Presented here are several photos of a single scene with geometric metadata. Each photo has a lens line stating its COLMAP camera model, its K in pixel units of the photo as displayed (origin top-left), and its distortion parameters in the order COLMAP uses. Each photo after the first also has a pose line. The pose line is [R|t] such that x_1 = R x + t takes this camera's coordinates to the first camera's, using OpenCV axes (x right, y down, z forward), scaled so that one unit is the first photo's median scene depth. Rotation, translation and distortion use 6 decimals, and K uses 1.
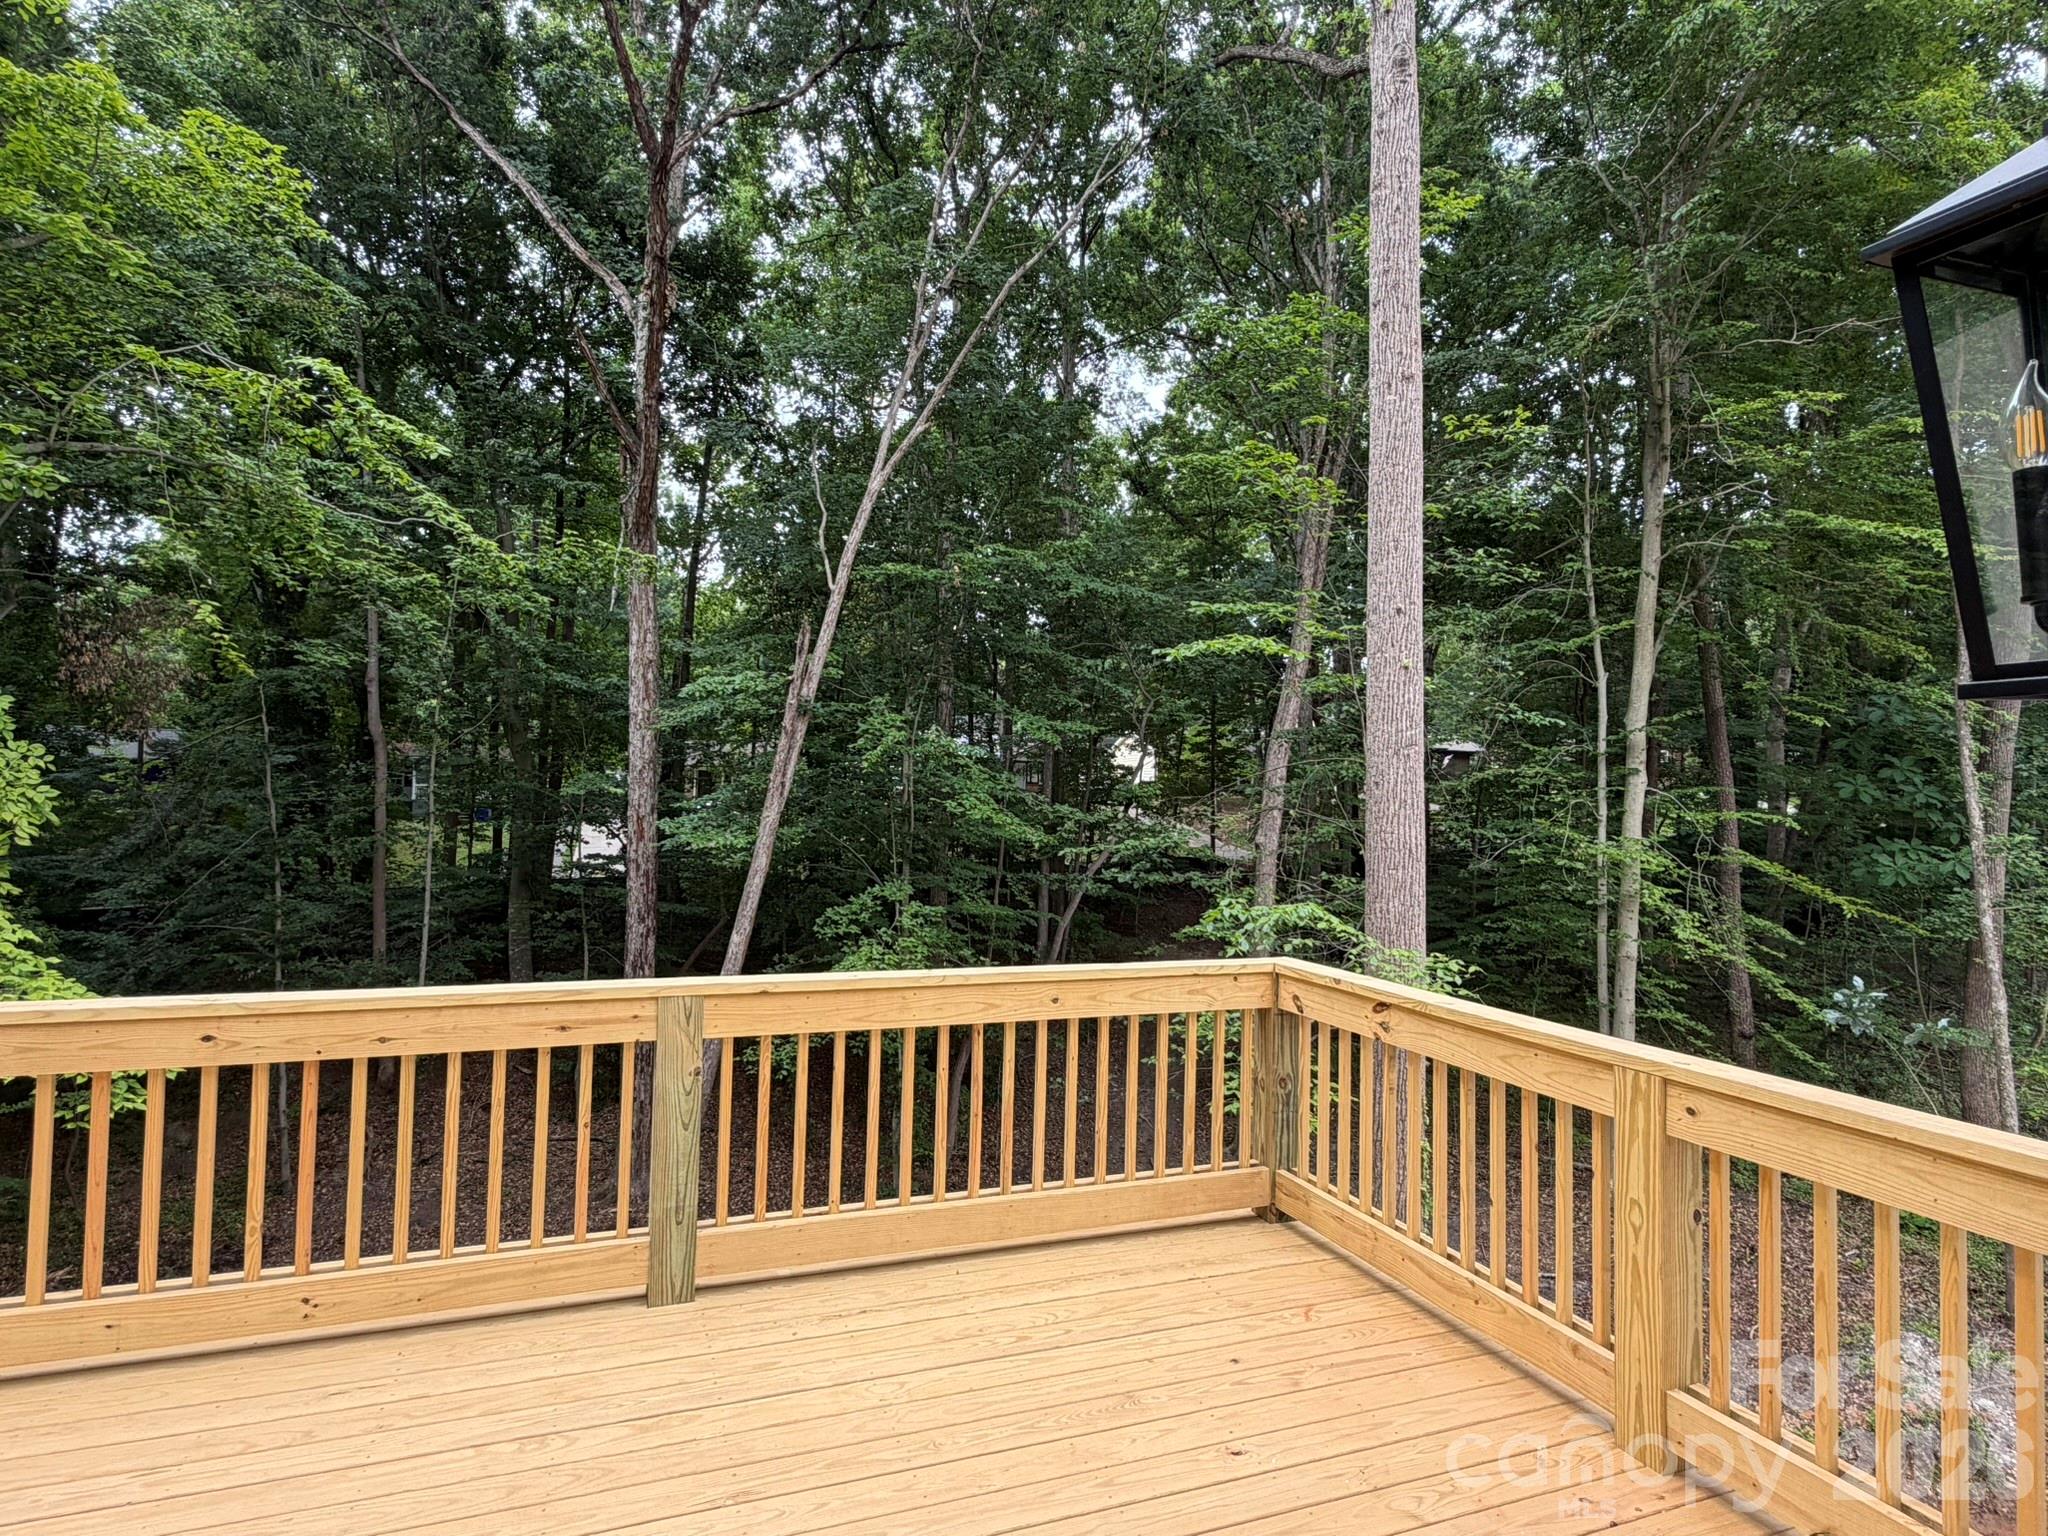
lens RADIAL K [[1109.1, 0, 1018.3], [0, 1109.1, 761.1], [0, 0, 1]] dist [0.001648, -0.000956]
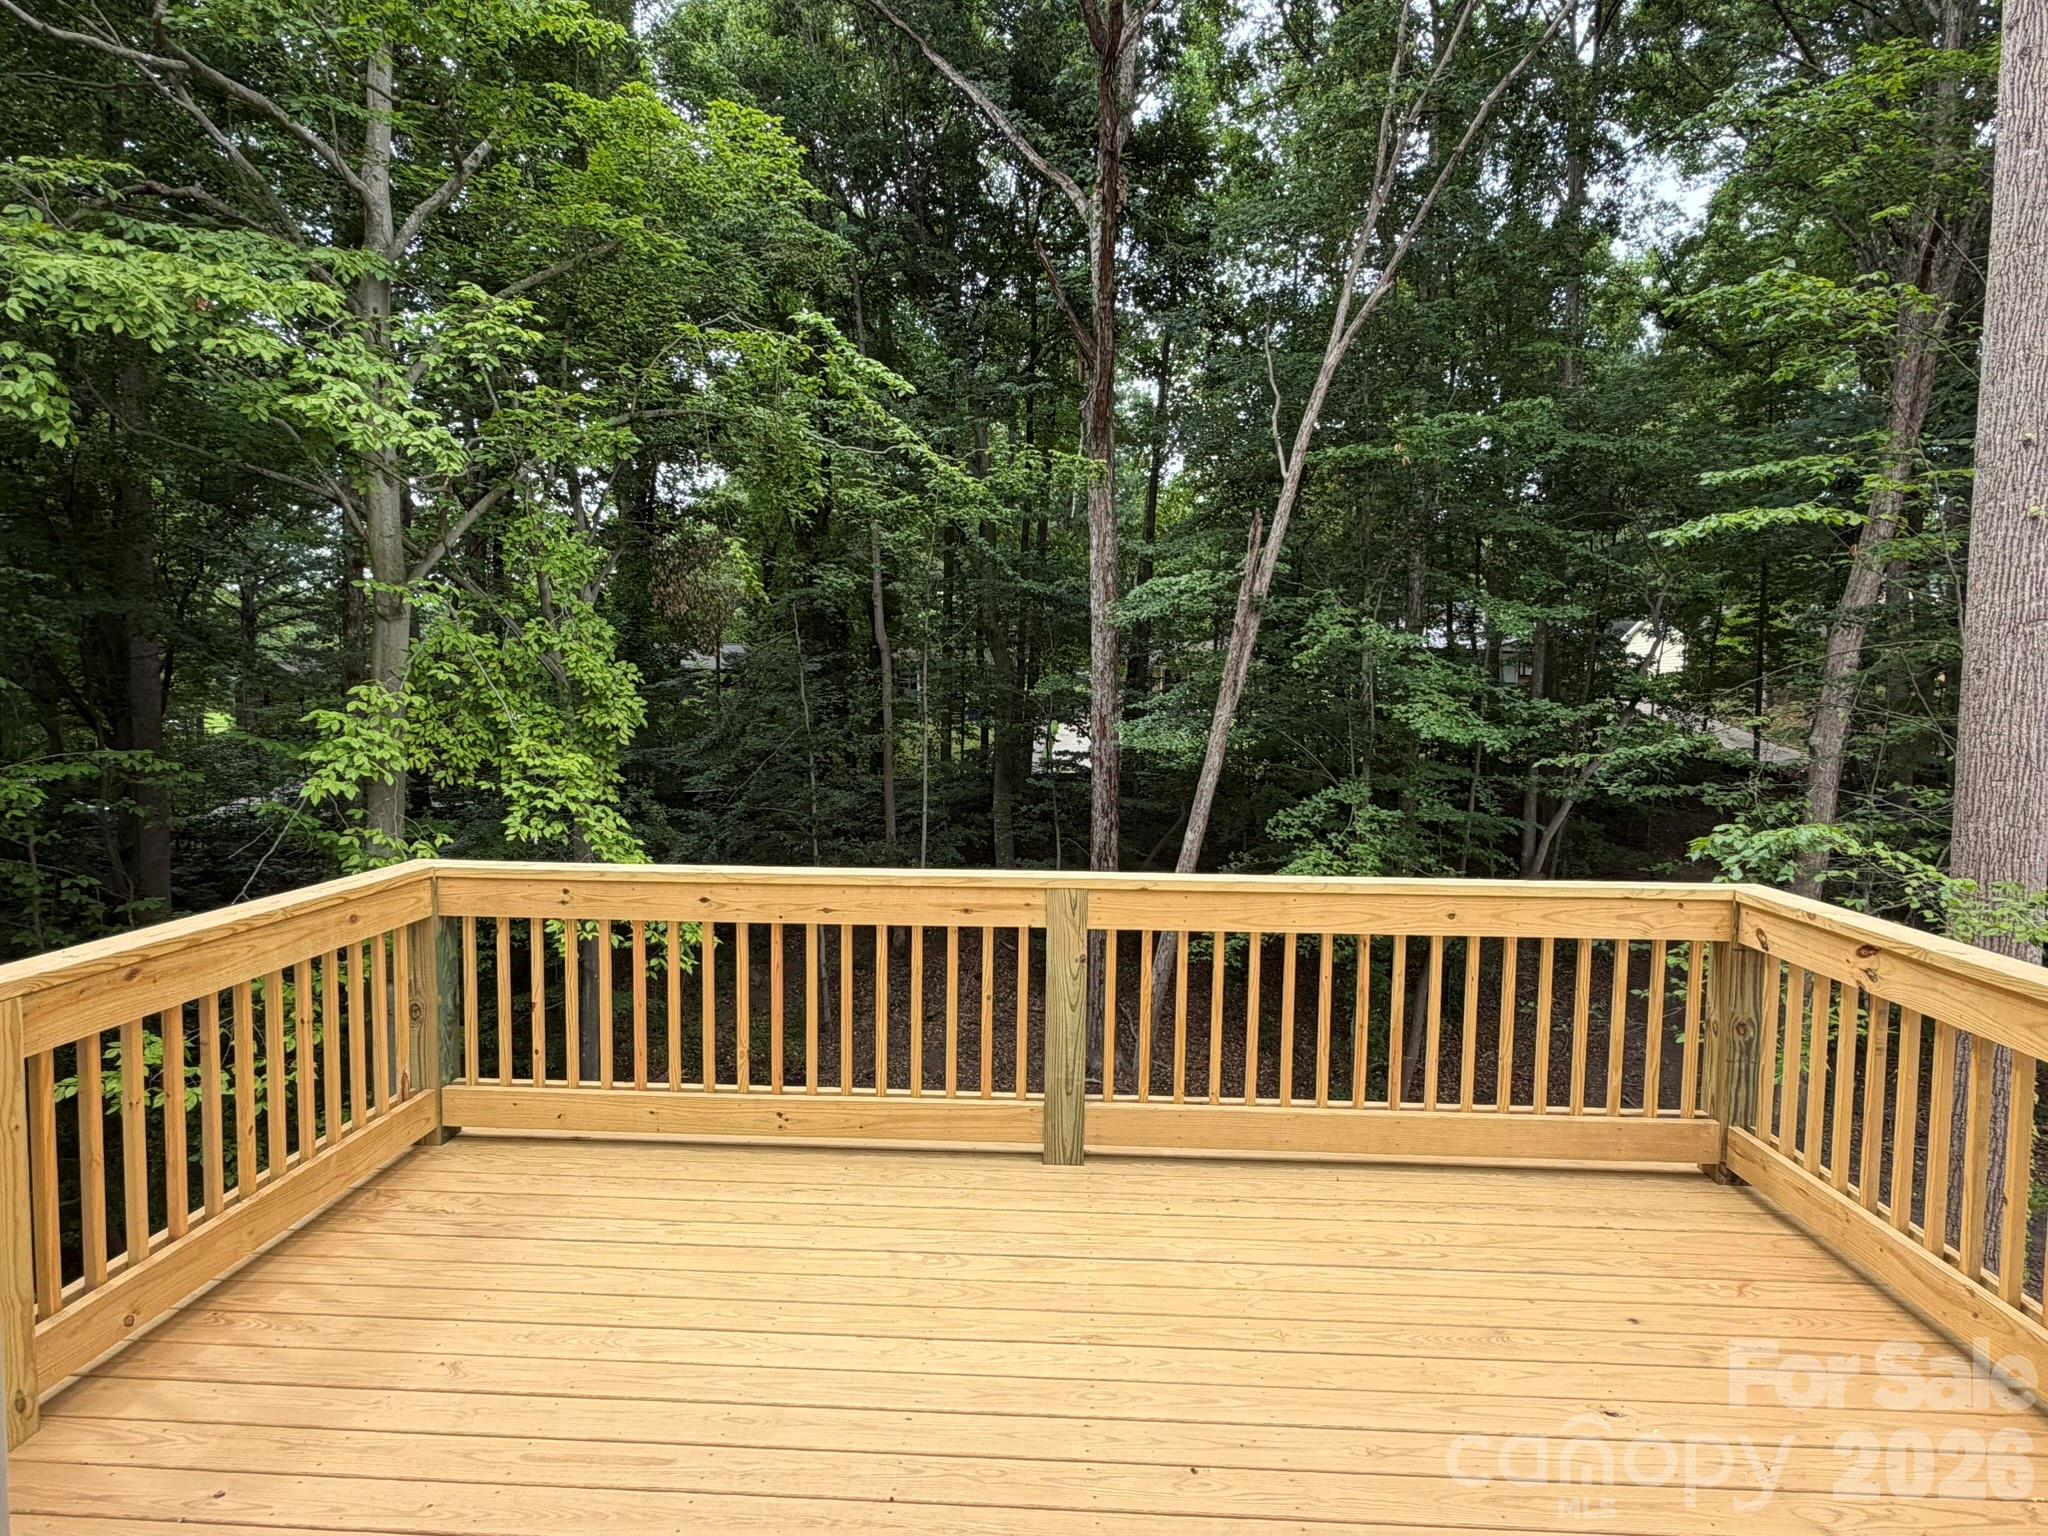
lens RADIAL K [[1129.7, 0, 1021.1], [0, 1129.7, 760.6], [0, 0, 1]] dist [0.001022, -0.000734]
pose [[0.916316, 0.012796, -0.400251, 0.016344], [0.023563, 0.996035, 0.085787, -0.001006], [0.399762, -0.088039, 0.912381, -0.000334]]
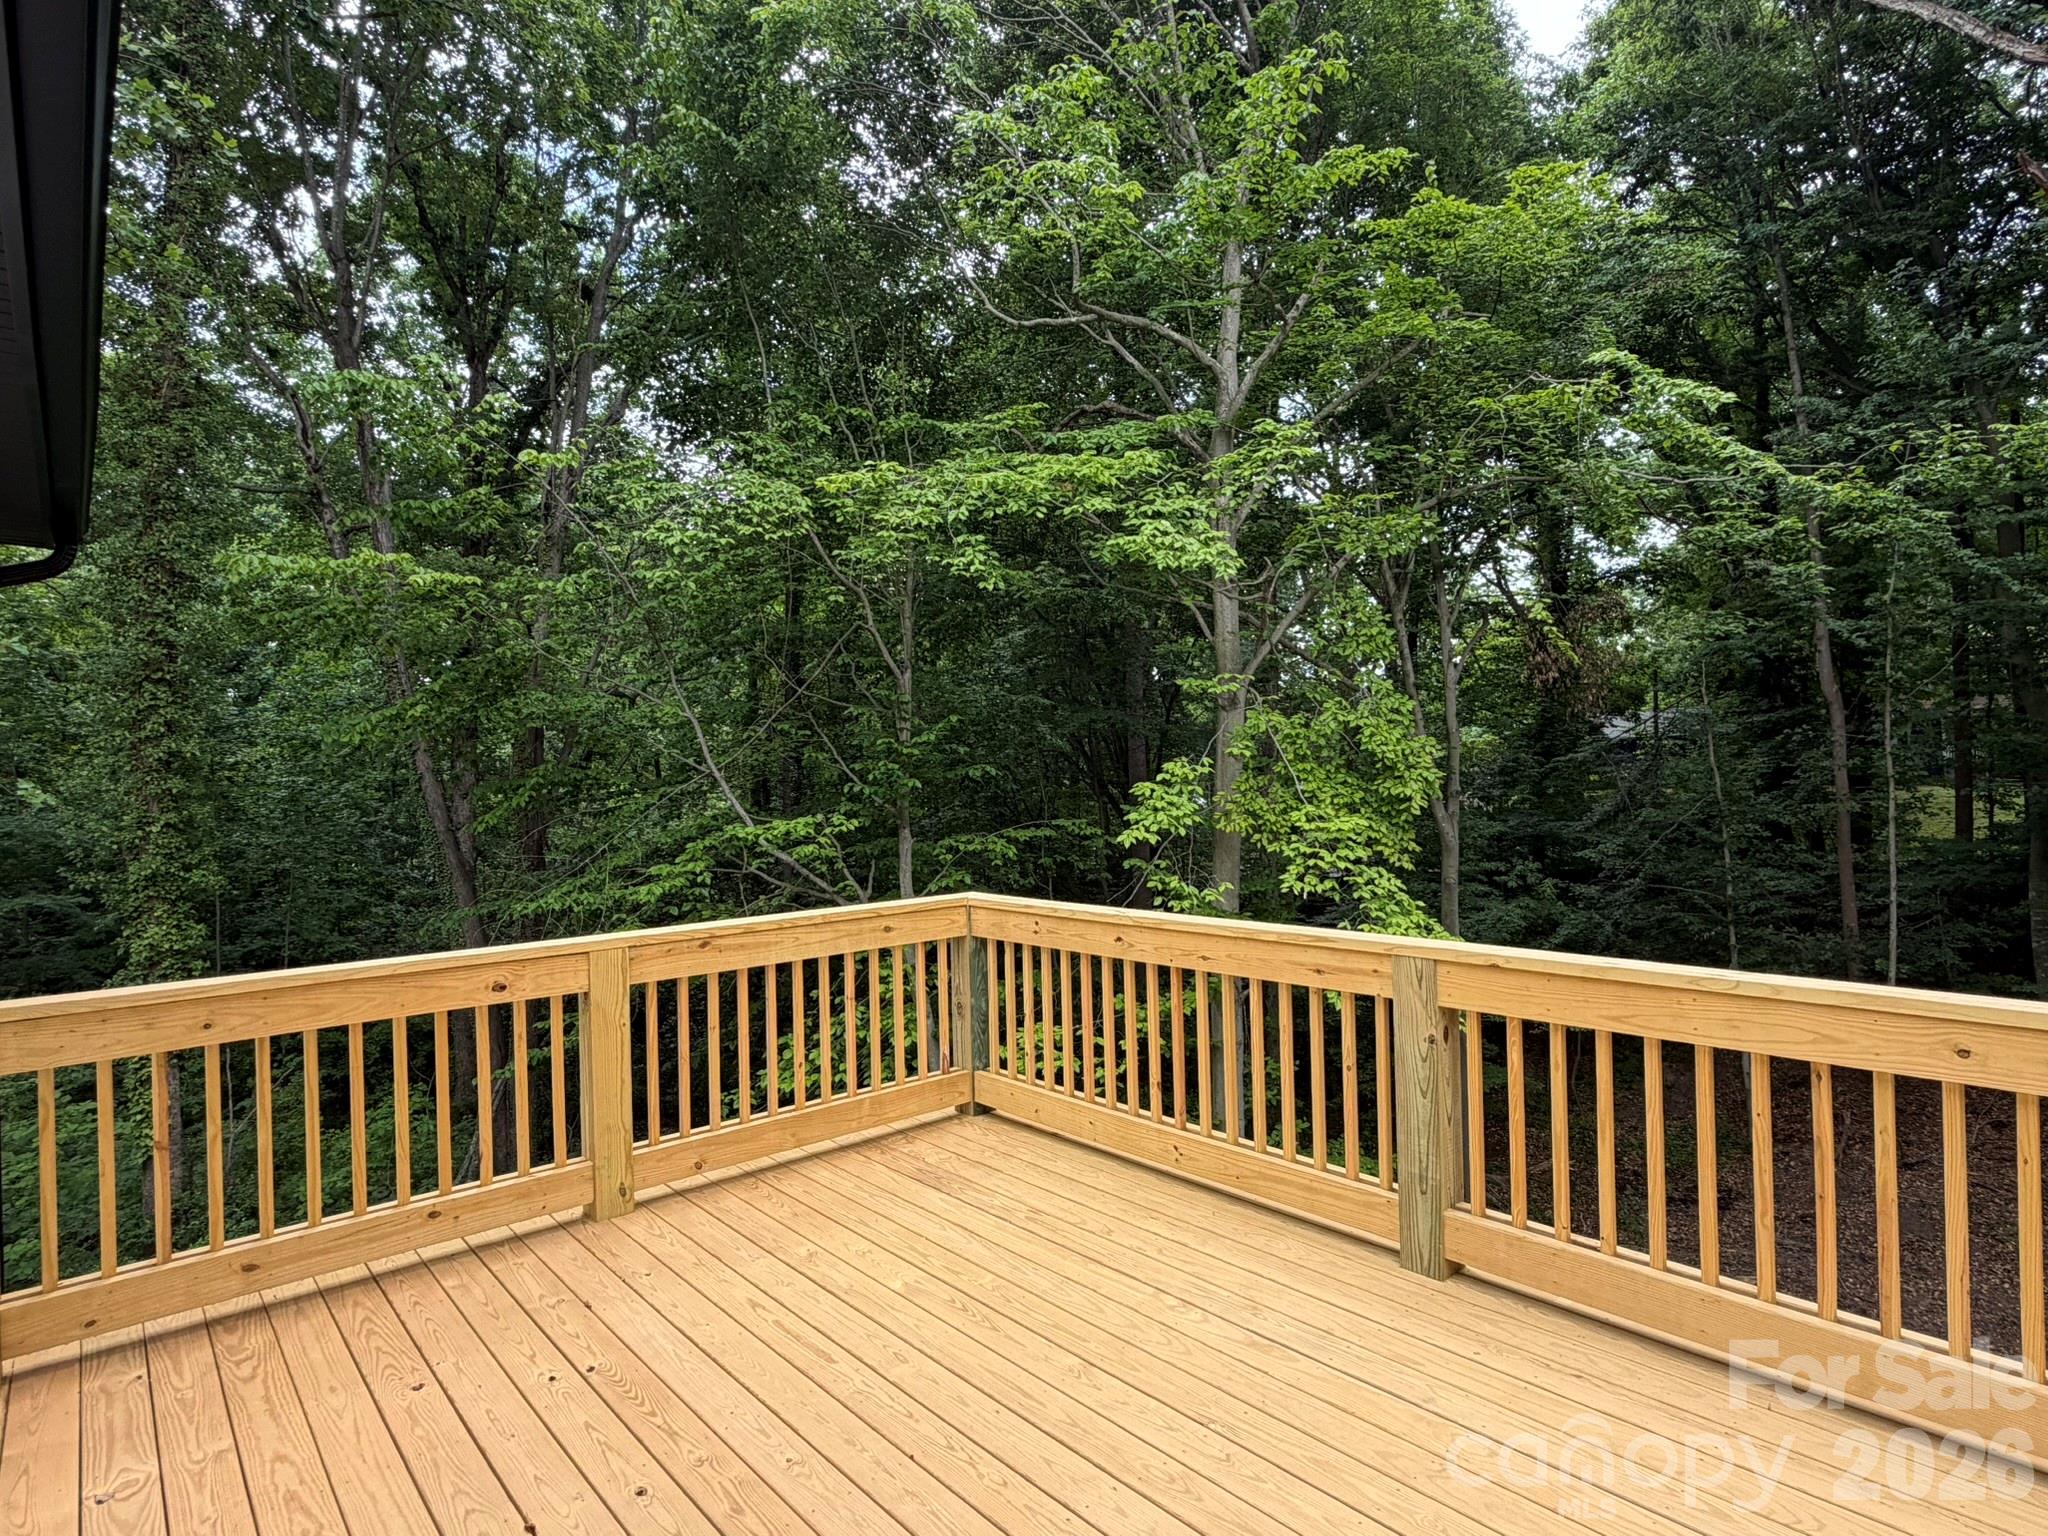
lens RADIAL K [[1089.4, 0, 1014.3], [0, 1089.4, 763.2], [0, 0, 1]] dist [0.000606, -0.000590]
pose [[0.349454, -0.039770, -0.936109, 0.084315], [0.067374, 0.997579, -0.017230, 0.006842], [0.934528, -0.057048, 0.351287, 0.064714]]
